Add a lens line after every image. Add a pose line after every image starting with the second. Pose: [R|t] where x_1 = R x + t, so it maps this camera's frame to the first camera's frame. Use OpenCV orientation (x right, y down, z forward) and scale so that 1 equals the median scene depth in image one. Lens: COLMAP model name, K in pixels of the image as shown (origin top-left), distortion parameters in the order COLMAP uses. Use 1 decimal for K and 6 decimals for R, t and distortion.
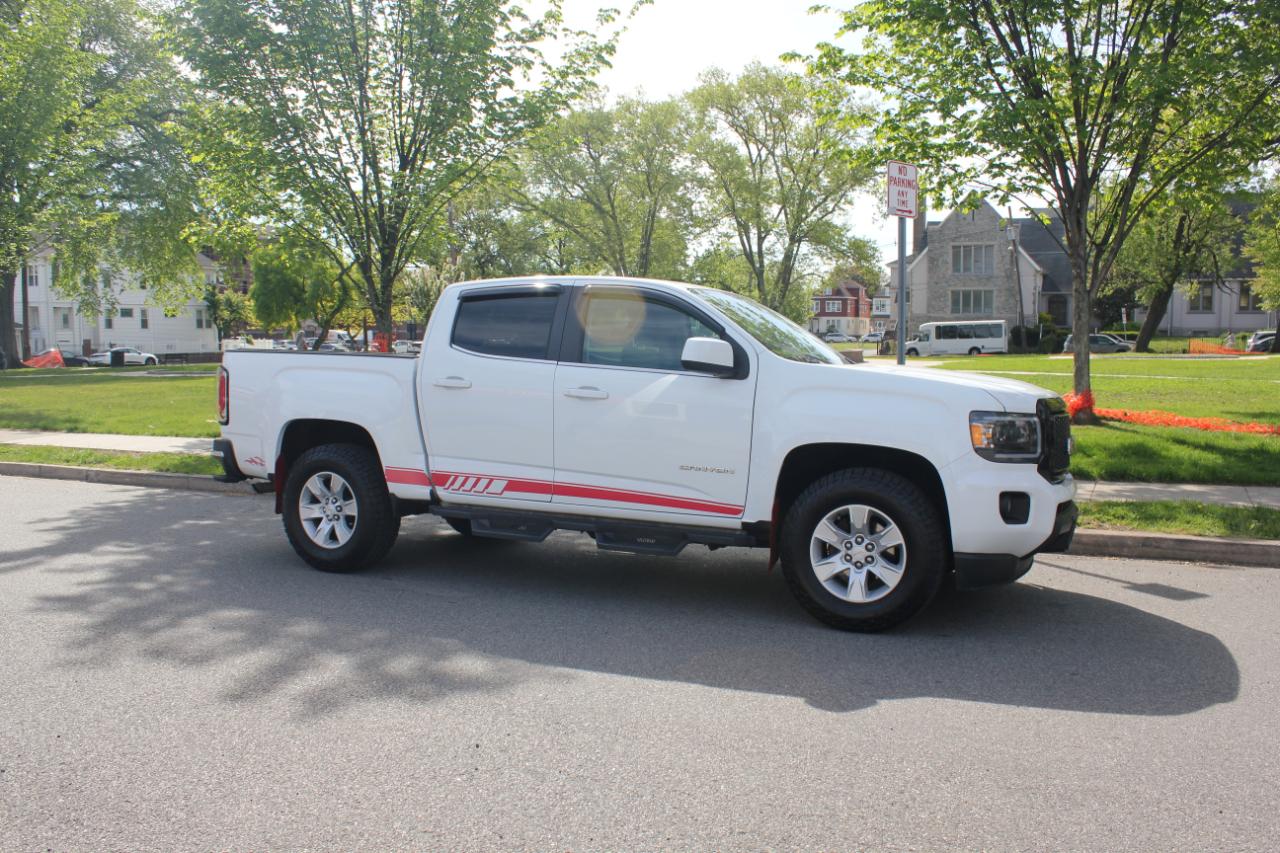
lens RADIAL K [[1088.7, 0, 640.0], [0, 1088.7, 426.5], [0, 0, 1]] dist [-0.156813, 0.125906]
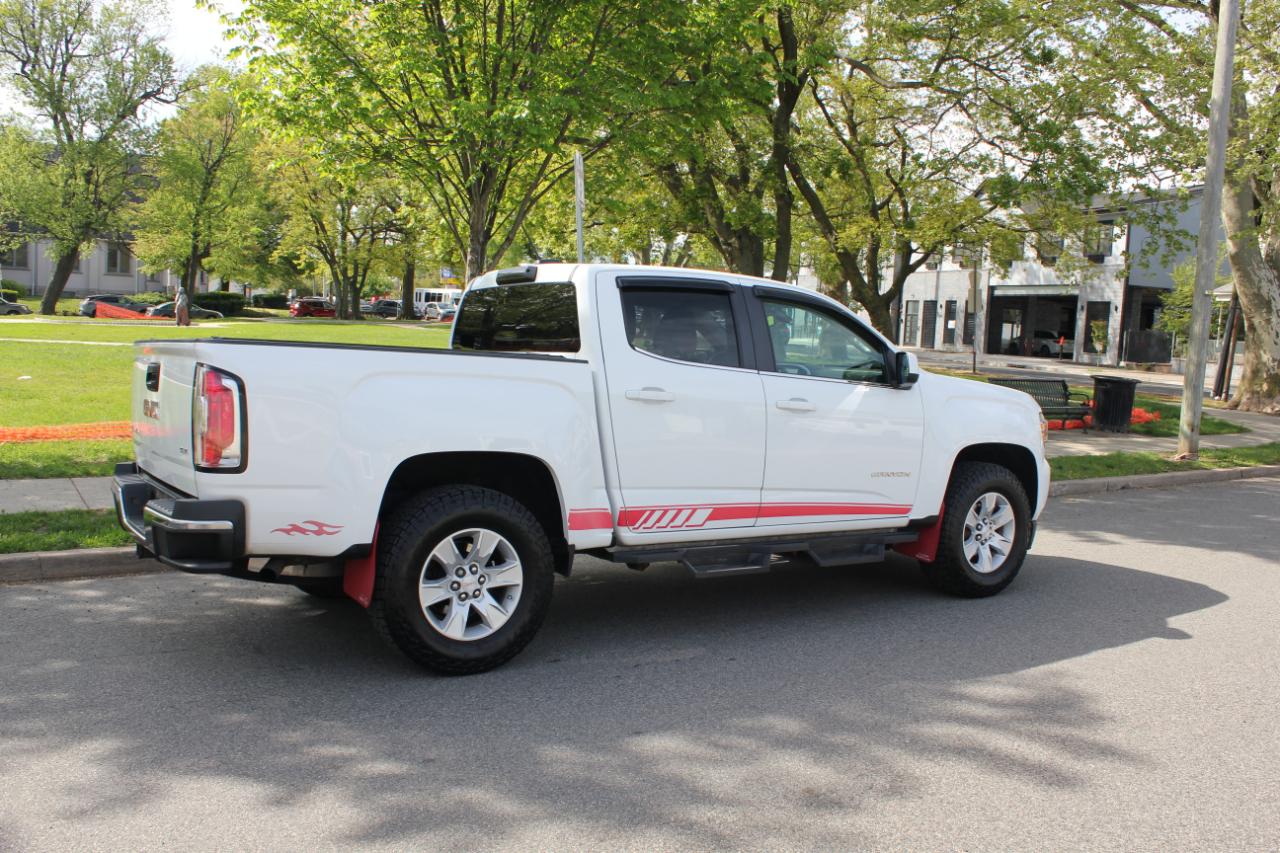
lens RADIAL K [[1147.5, 0, 644.9], [0, 1147.5, 428.8], [0, 0, 1]] dist [-0.151713, 0.137004]
pose [[0.505406, -0.051752, 0.861328, -0.895823], [0.020181, 0.998636, 0.048161, -0.055987], [-0.862646, -0.006958, 0.505761, 0.568905]]
